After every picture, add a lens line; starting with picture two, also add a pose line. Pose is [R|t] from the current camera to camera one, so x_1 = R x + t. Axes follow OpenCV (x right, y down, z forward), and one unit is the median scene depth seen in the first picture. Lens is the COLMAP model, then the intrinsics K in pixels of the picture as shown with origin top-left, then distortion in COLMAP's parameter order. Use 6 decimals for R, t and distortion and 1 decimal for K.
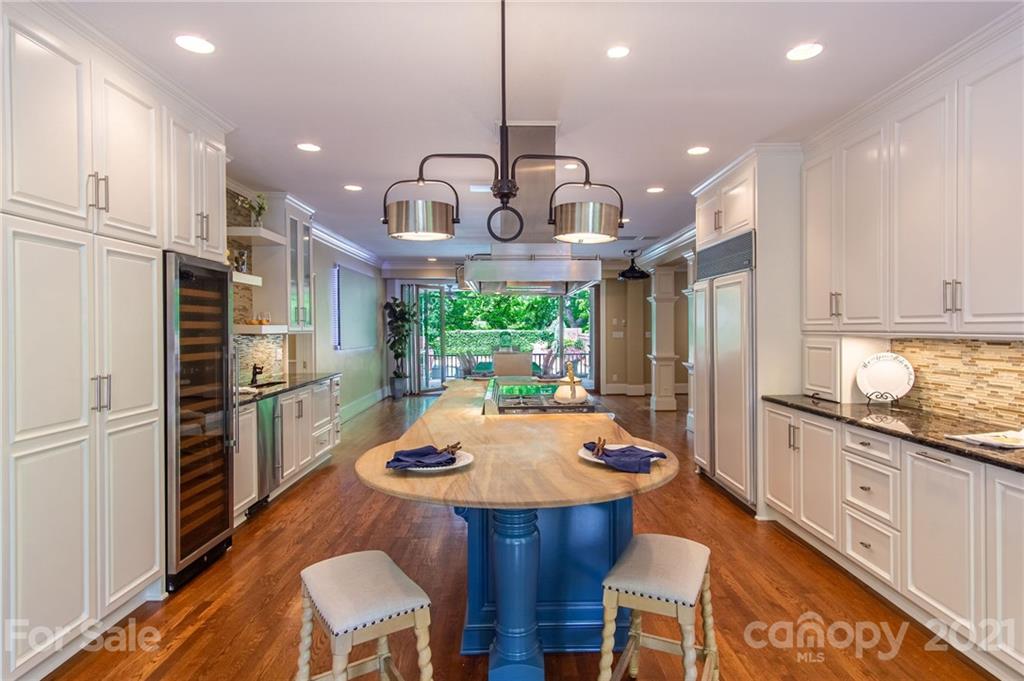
lens RADIAL K [[546.6, 0, 525.2], [0, 546.6, 327.6], [0, 0, 1]] dist [0.006834, 0.000034]
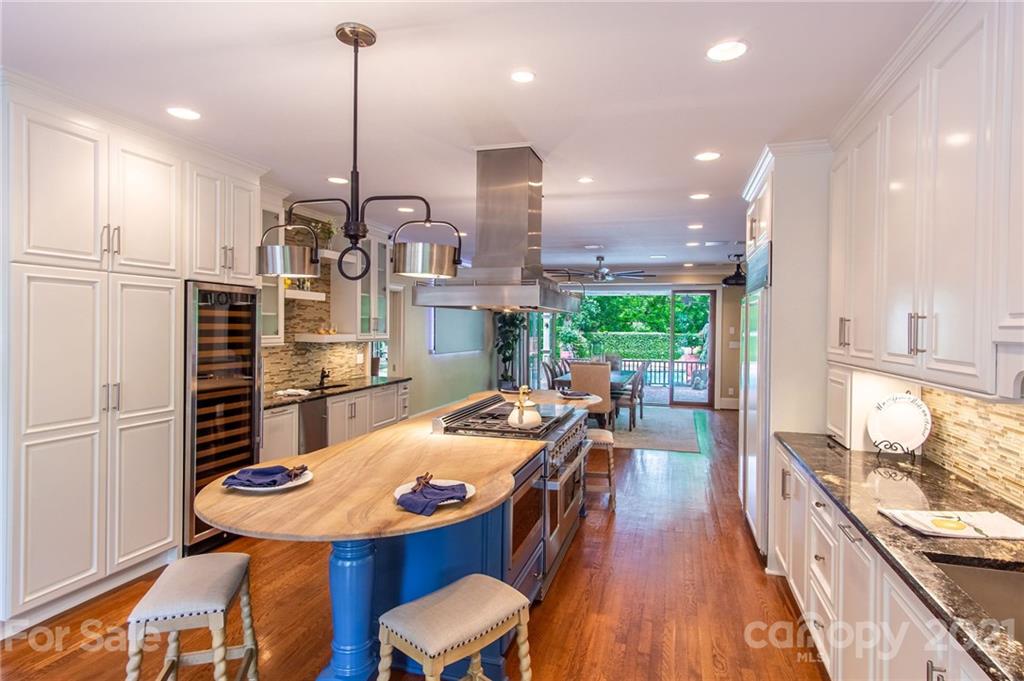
lens RADIAL K [[546.6, 0, 524.6], [0, 546.6, 326.6], [0, 0, 1]] dist [0.006834, 0.000034]
pose [[0.953270, 0.017875, -0.301592, 0.430981], [-0.018163, 0.999833, 0.001848, -0.052896], [0.301574, 0.003716, 0.953435, 0.061789]]
